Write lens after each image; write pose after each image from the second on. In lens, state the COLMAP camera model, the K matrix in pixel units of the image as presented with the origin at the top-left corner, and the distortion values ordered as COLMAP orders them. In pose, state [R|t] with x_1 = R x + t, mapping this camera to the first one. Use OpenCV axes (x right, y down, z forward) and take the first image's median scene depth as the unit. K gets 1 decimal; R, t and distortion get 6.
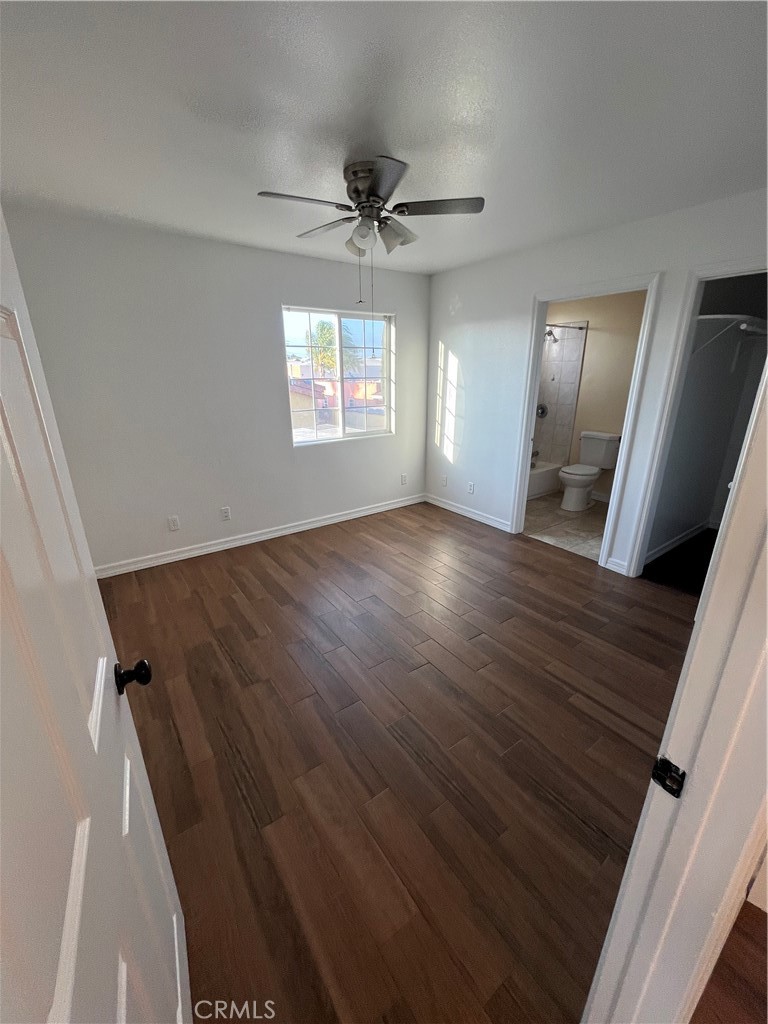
lens RADIAL K [[412.3, 0, 391.6], [0, 412.3, 514.4], [0, 0, 1]] dist [0.000660, -0.000143]
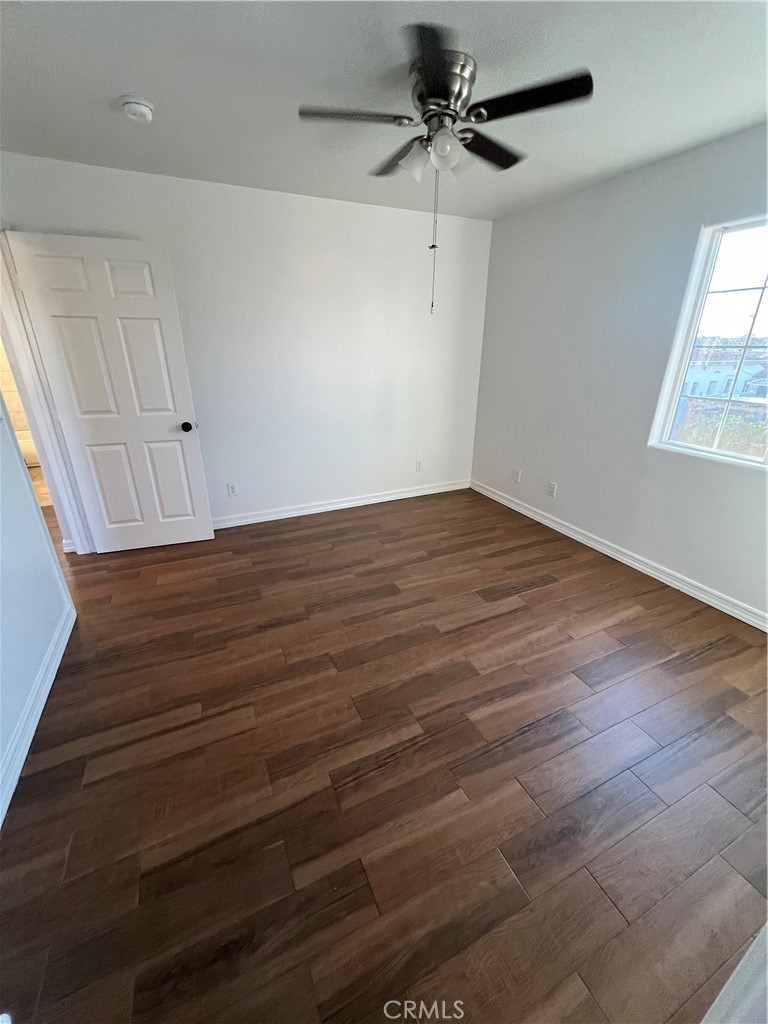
lens RADIAL K [[412.3, 0, 386.4], [0, 412.3, 509.2], [0, 0, 1]] dist [0.000660, -0.000143]
pose [[-0.191907, 0.368223, -0.909716, 0.778379], [-0.327314, 0.849860, 0.413043, -0.322534], [0.925223, 0.377029, -0.042570, 0.962271]]
